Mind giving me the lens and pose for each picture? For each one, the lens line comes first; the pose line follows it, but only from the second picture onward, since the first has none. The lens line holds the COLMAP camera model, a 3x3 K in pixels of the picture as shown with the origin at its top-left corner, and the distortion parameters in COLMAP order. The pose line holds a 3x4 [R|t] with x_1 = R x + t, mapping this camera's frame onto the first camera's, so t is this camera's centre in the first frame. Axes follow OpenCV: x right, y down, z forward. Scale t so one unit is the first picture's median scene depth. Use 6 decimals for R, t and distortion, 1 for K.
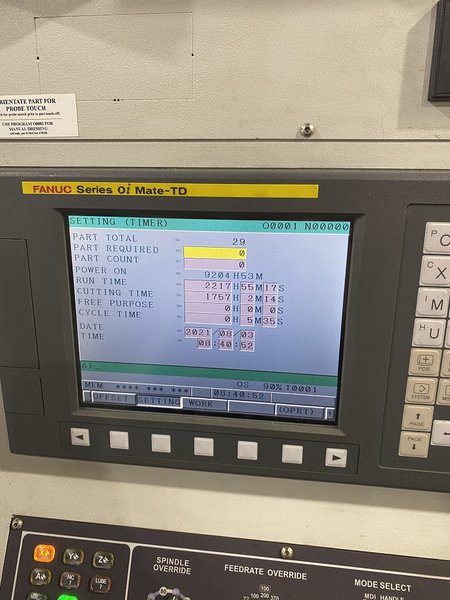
lens RADIAL K [[462.3, 0, 224.1], [0, 462.3, 298.4], [0, 0, 1]] dist [0.001442, 0.001764]
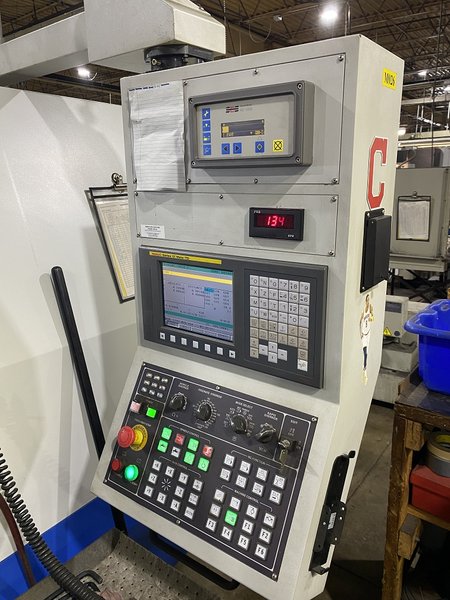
lens RADIAL K [[462.3, 0, 225.2], [0, 462.3, 299.7], [0, 0, 1]] dist [0.001442, 0.001764]
pose [[0.879649, 0.117018, -0.461003, 1.456257], [-0.121153, 0.992417, 0.020734, -0.038330], [0.459934, 0.037614, 0.887156, -1.518739]]
